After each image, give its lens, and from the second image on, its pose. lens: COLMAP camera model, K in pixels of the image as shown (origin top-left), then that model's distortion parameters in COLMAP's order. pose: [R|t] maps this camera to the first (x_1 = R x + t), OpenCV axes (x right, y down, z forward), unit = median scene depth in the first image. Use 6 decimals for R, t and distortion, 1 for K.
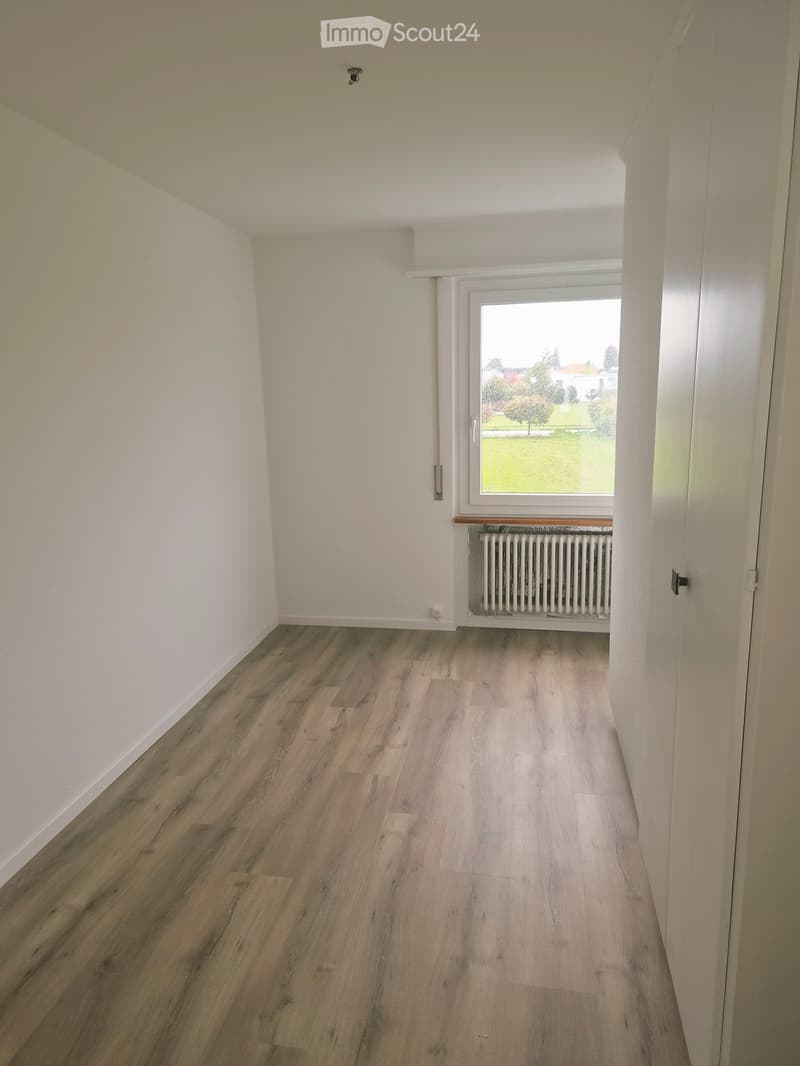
lens RADIAL K [[701.1, 0, 400.0], [0, 701.1, 533.0], [0, 0, 1]] dist [0.084150, -0.077799]
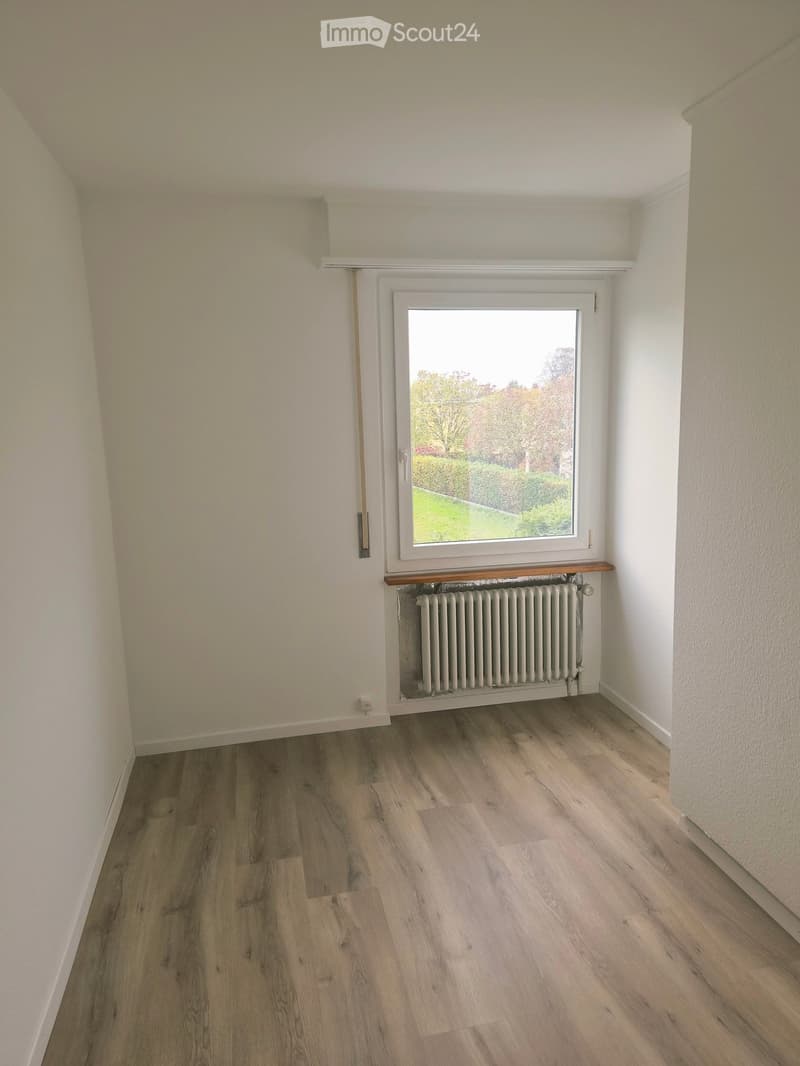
lens RADIAL K [[701.1, 0, 400.0], [0, 701.1, 533.0], [0, 0, 1]] dist [0.084150, -0.077799]
pose [[0.922543, -0.065399, 0.380313, -0.209341], [0.081245, 0.996362, -0.025744, -0.053972], [-0.377246, 0.054648, 0.924499, 0.290231]]
